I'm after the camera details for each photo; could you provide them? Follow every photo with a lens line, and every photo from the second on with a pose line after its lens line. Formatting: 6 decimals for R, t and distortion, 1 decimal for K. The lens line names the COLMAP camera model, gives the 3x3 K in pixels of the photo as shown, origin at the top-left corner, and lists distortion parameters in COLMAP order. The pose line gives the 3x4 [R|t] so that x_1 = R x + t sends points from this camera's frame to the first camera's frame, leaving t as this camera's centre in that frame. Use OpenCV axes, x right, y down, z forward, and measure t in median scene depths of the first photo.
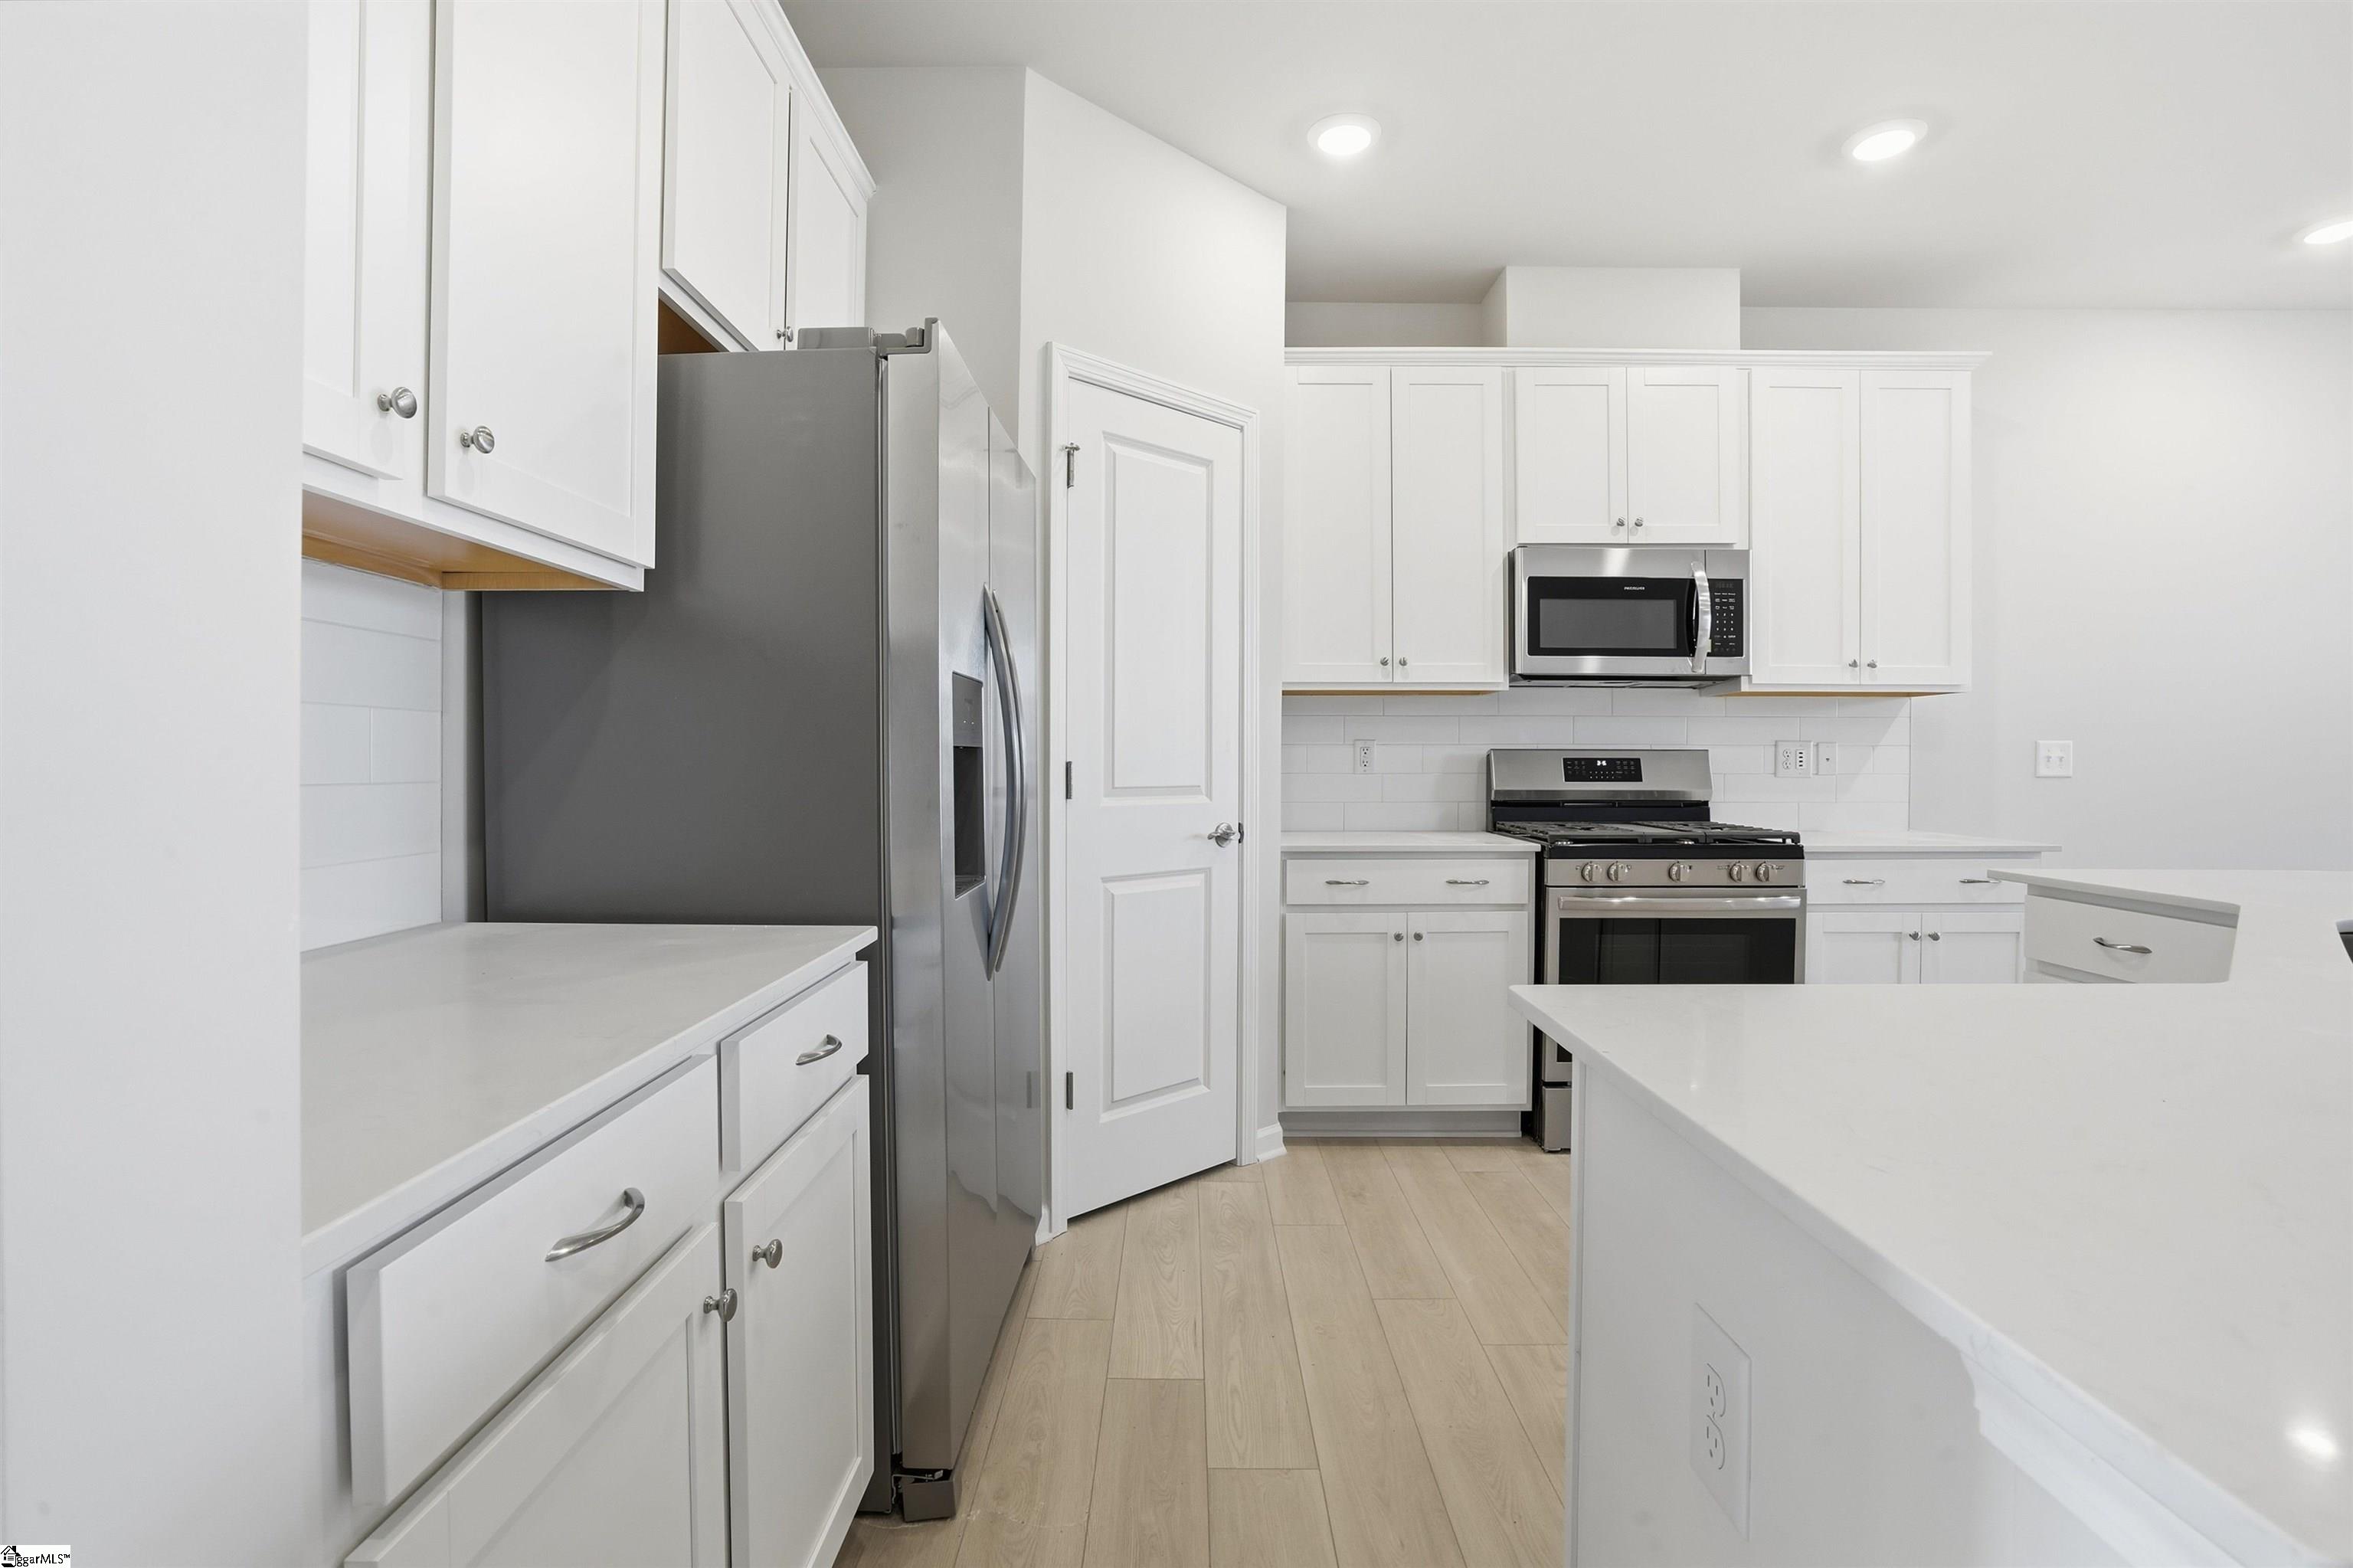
lens RADIAL K [[1101.9, 0, 1167.1], [0, 1101.9, 769.6], [0, 0, 1]] dist [-0.064734, 0.024740]
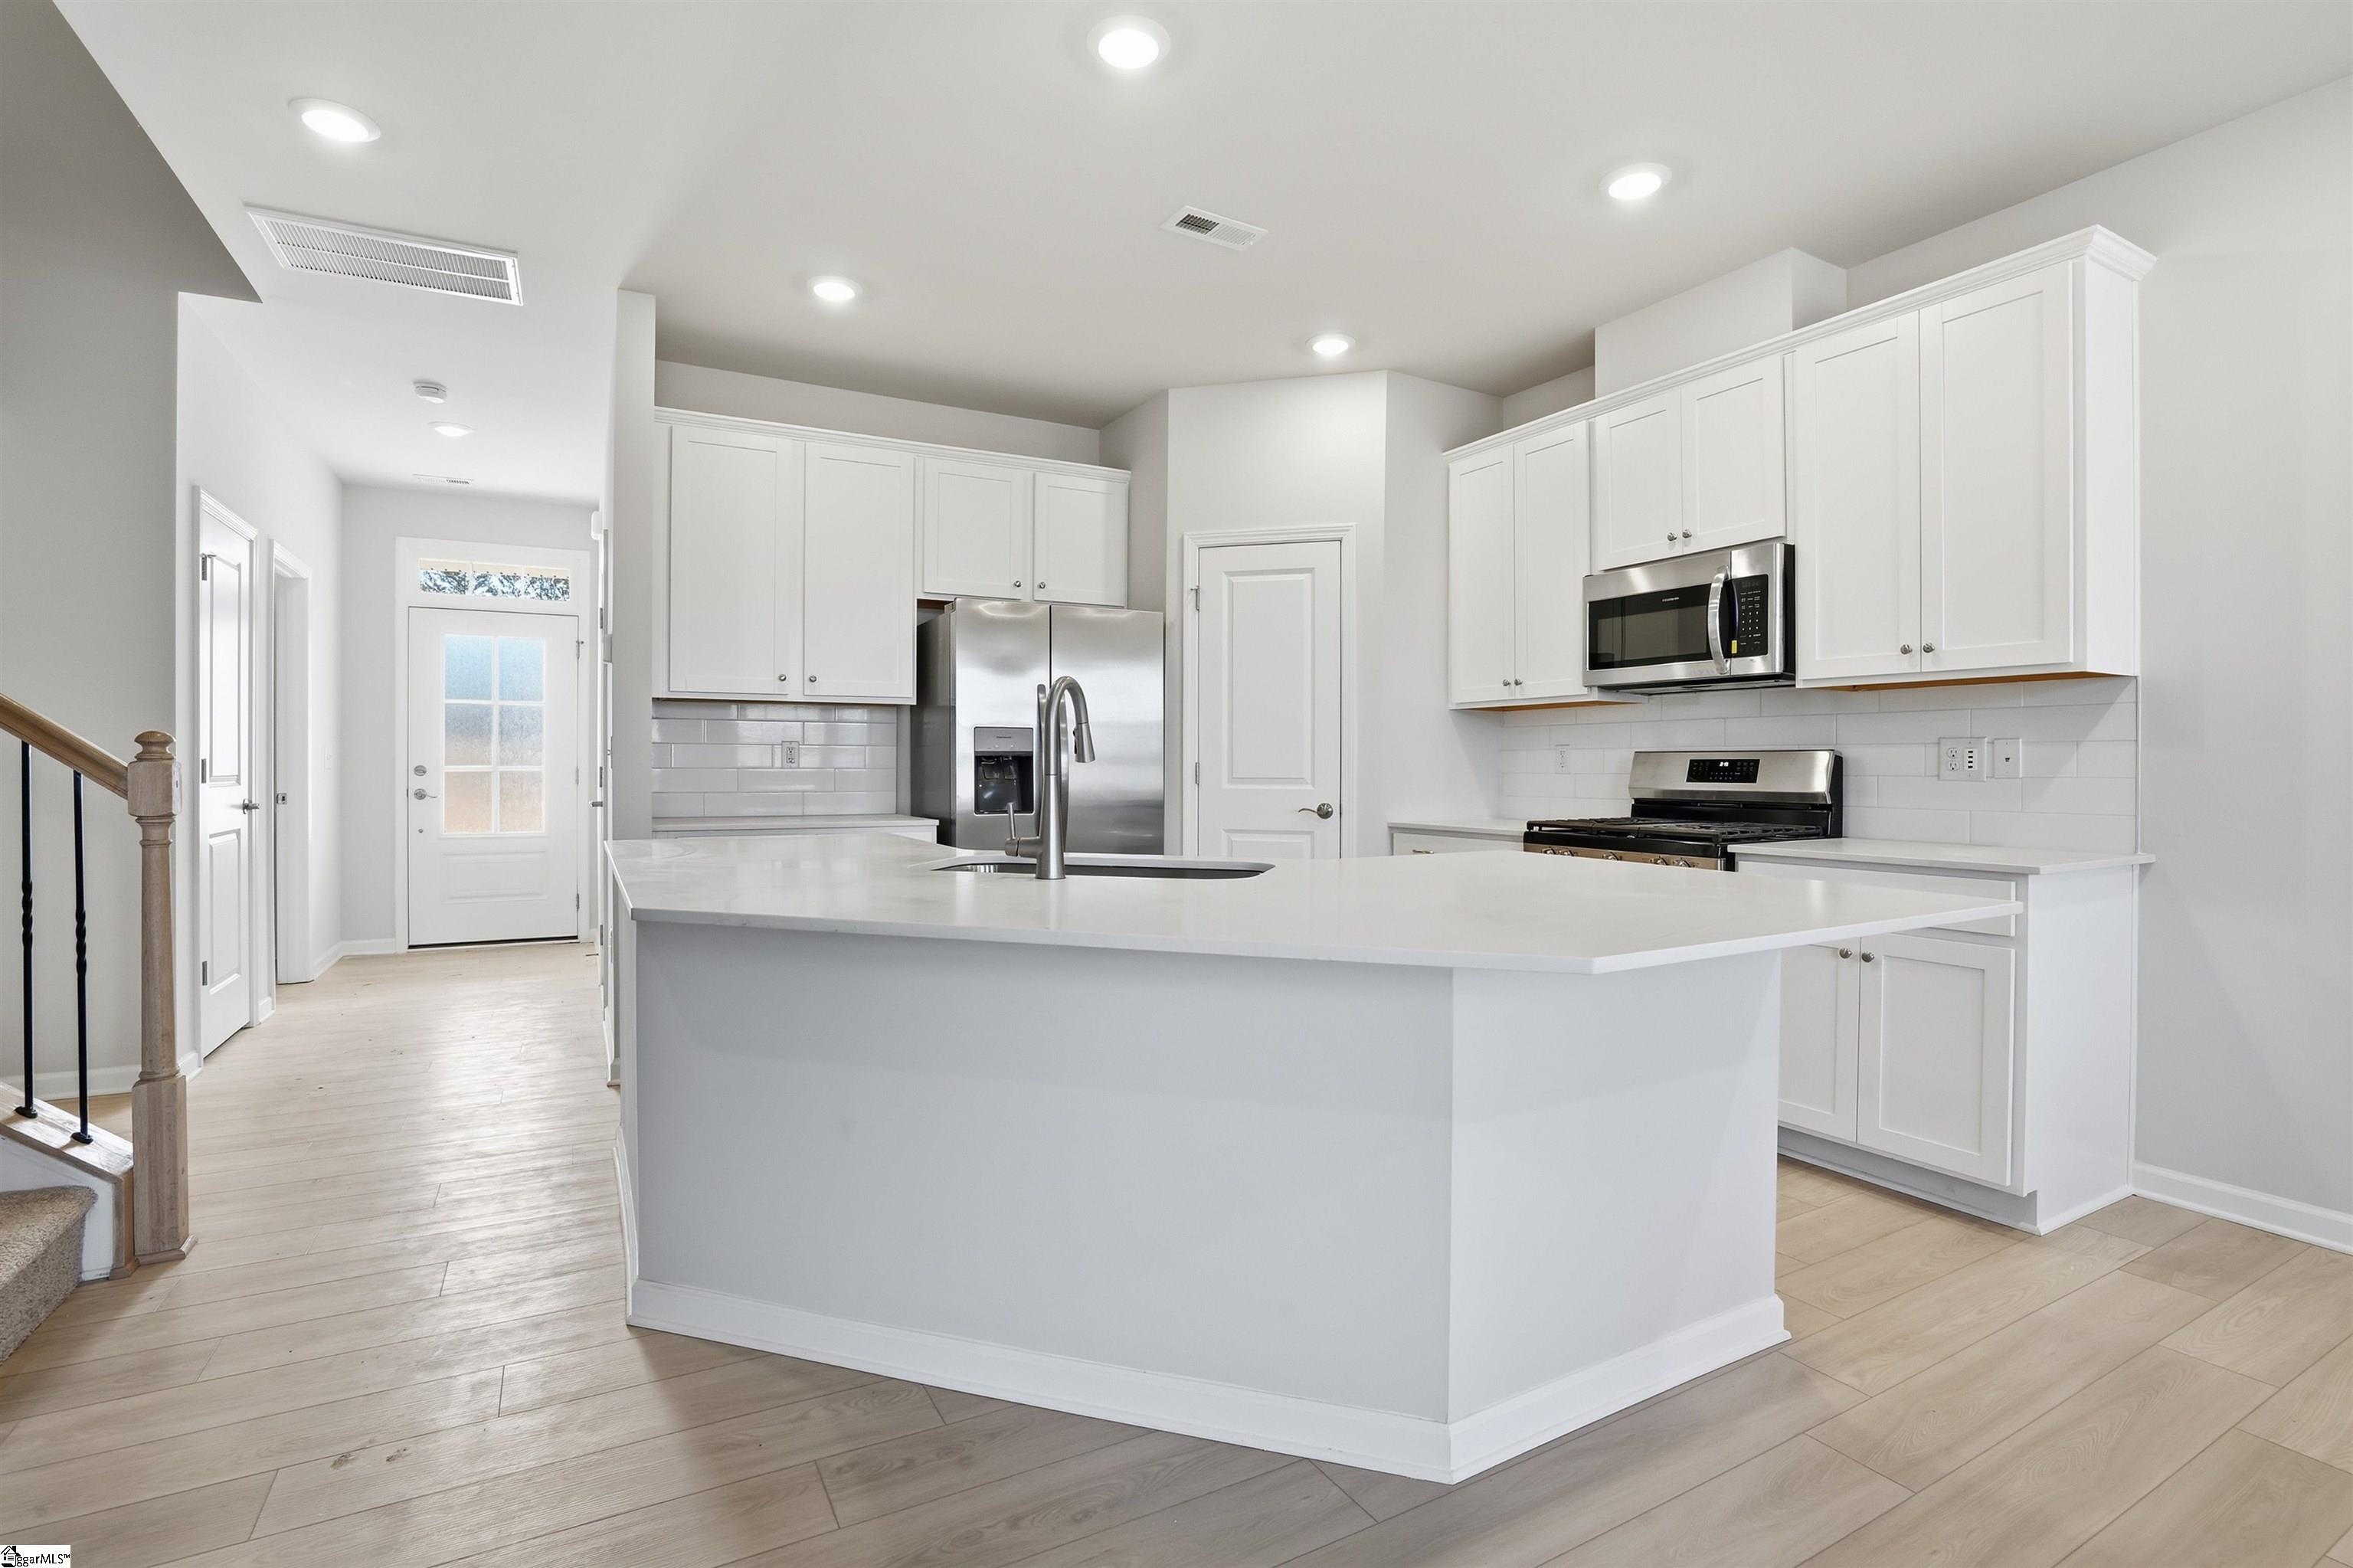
lens RADIAL K [[1101.9, 0, 1167.1], [0, 1101.9, 769.6], [0, 0, 1]] dist [-0.064734, 0.024740]
pose [[0.500994, 0.002558, -0.865447, 1.173525], [-0.008968, 0.999957, -0.002236, 0.006977], [0.865404, 0.008881, 0.500996, 0.046780]]
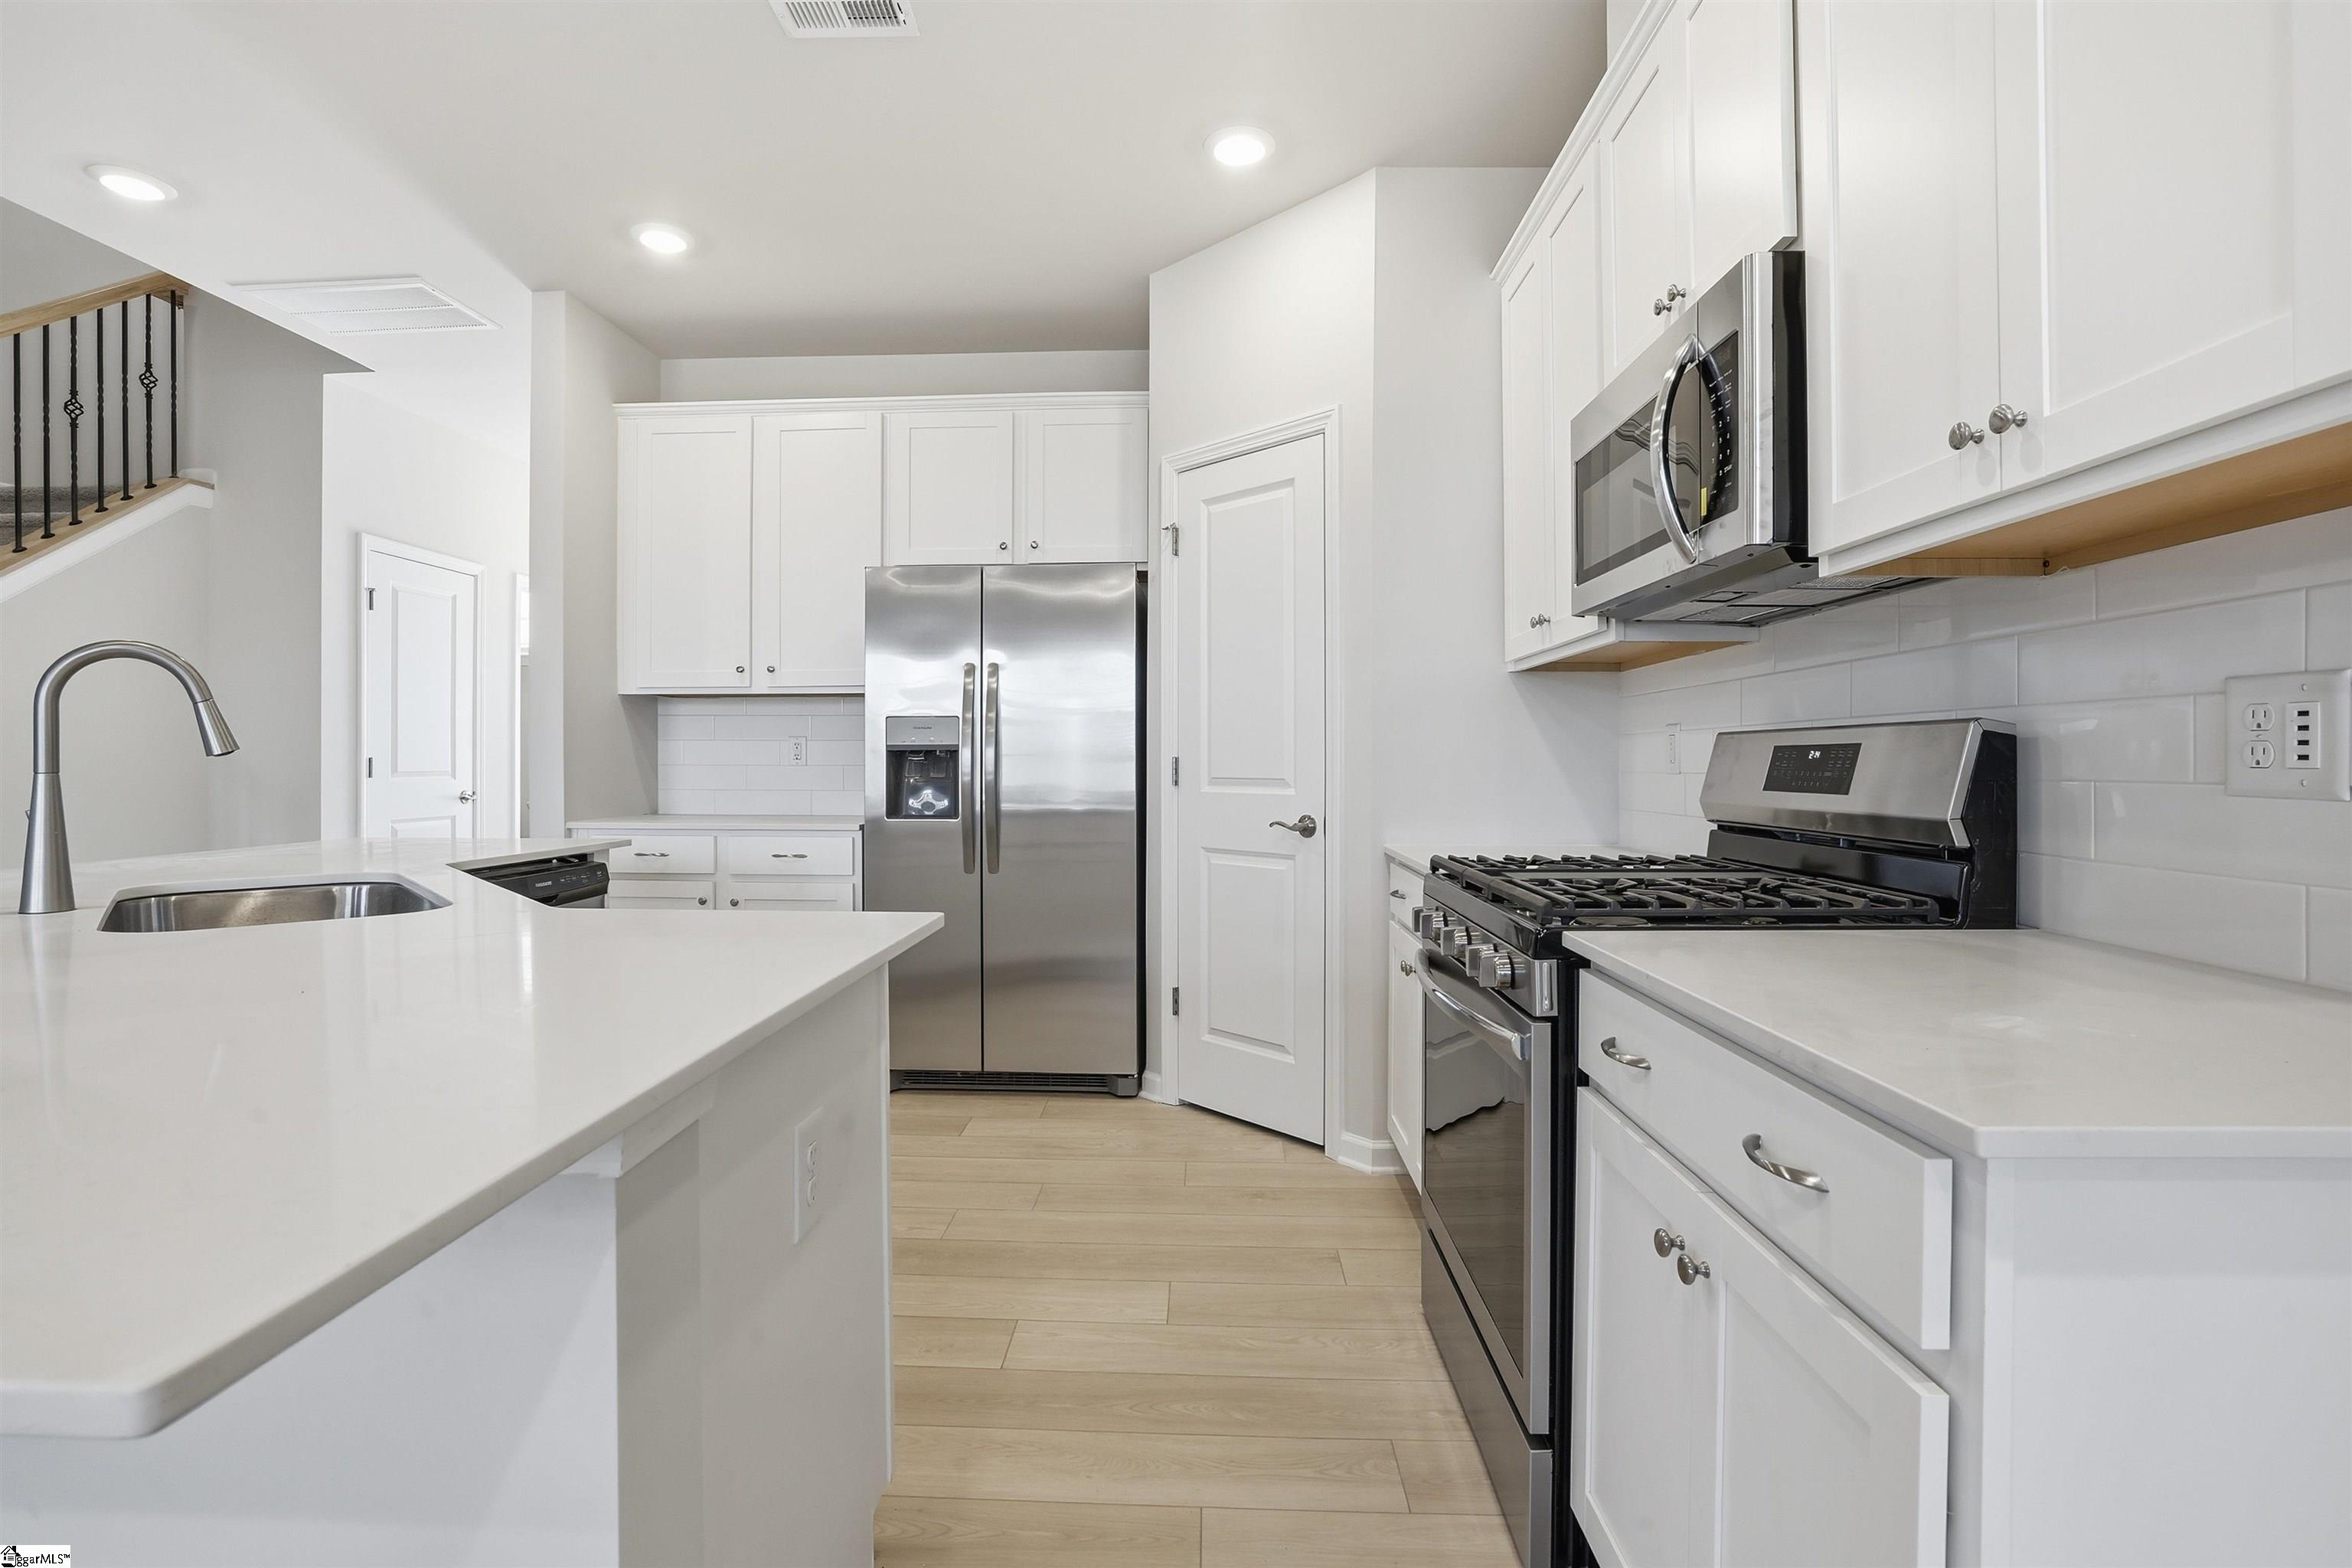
lens RADIAL K [[1101.4, 0, 1166.6], [0, 1101.4, 769.6], [0, 0, 1]] dist [-0.064734, 0.024740]
pose [[-0.022414, 0.004796, -0.999737, 1.031133], [-0.009339, 0.999944, 0.005007, 0.001068], [0.999705, 0.009449, -0.022368, 0.830203]]
